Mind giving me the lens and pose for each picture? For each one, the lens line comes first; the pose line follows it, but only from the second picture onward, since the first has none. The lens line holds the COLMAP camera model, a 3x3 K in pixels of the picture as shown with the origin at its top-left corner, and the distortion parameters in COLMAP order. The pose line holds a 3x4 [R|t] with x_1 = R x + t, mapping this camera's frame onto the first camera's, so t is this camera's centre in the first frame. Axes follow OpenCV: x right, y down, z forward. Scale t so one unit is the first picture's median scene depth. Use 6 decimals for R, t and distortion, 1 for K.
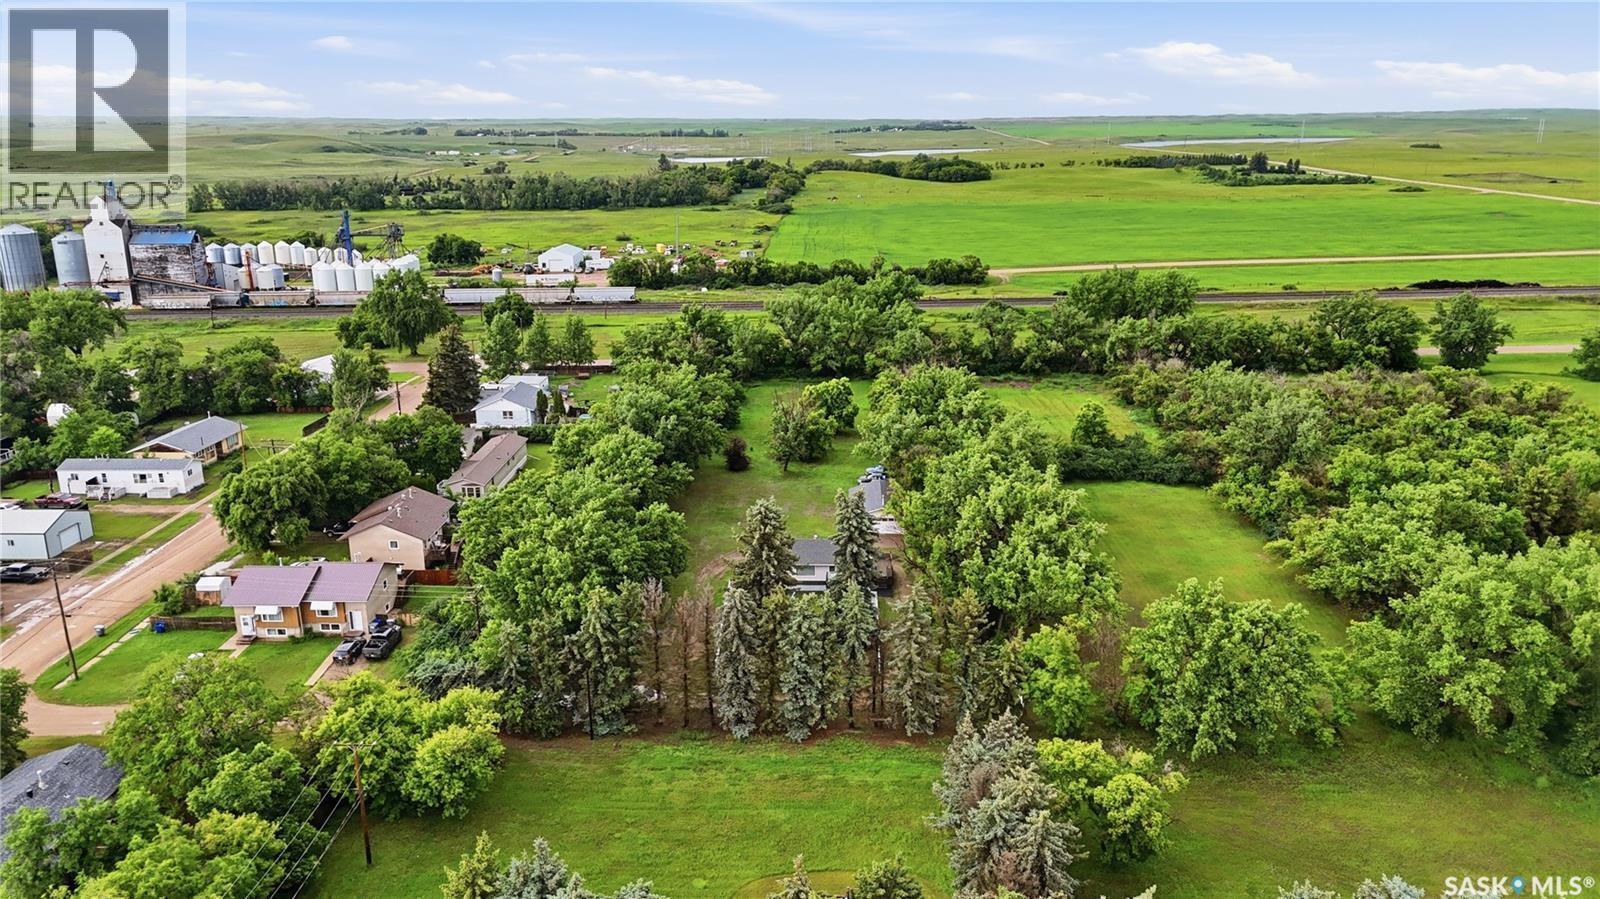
lens RADIAL K [[1126.1, 0, 800.0], [0, 1126.1, 449.5], [0, 0, 1]] dist [0.059667, -0.052682]
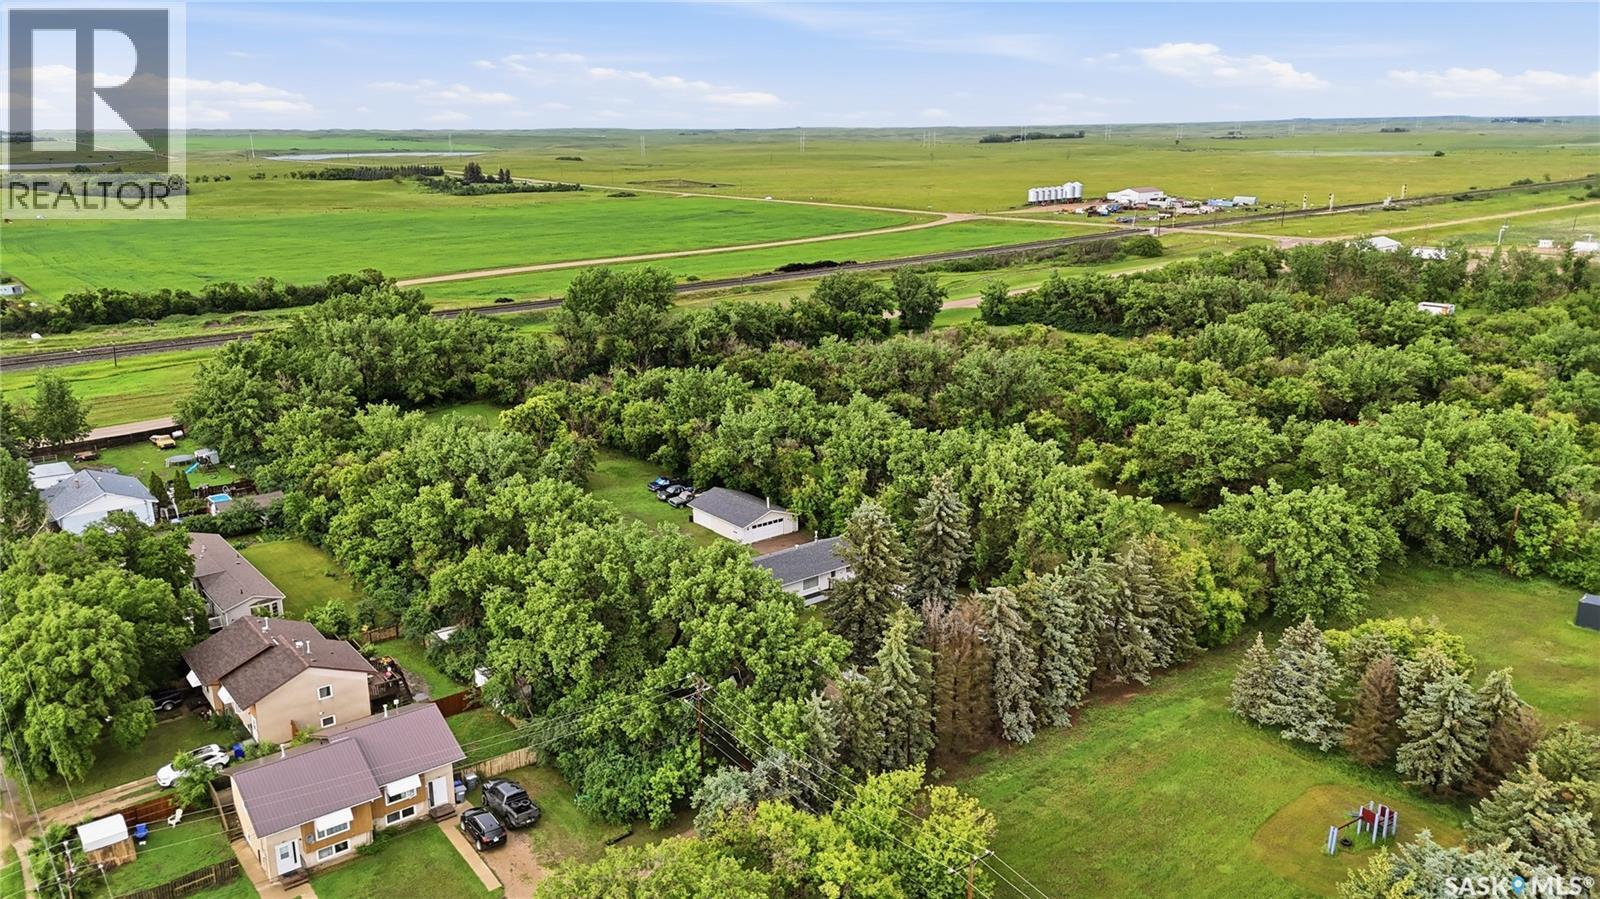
lens RADIAL K [[1115.5, 0, 800.0], [0, 1115.5, 449.5], [0, 0, 1]] dist [-0.004726, -0.000288]
pose [[0.757039, -0.168335, 0.631312, -0.181757], [0.172491, 0.983453, 0.055389, -0.017463], [-0.630189, 0.066964, 0.773549, 0.088498]]
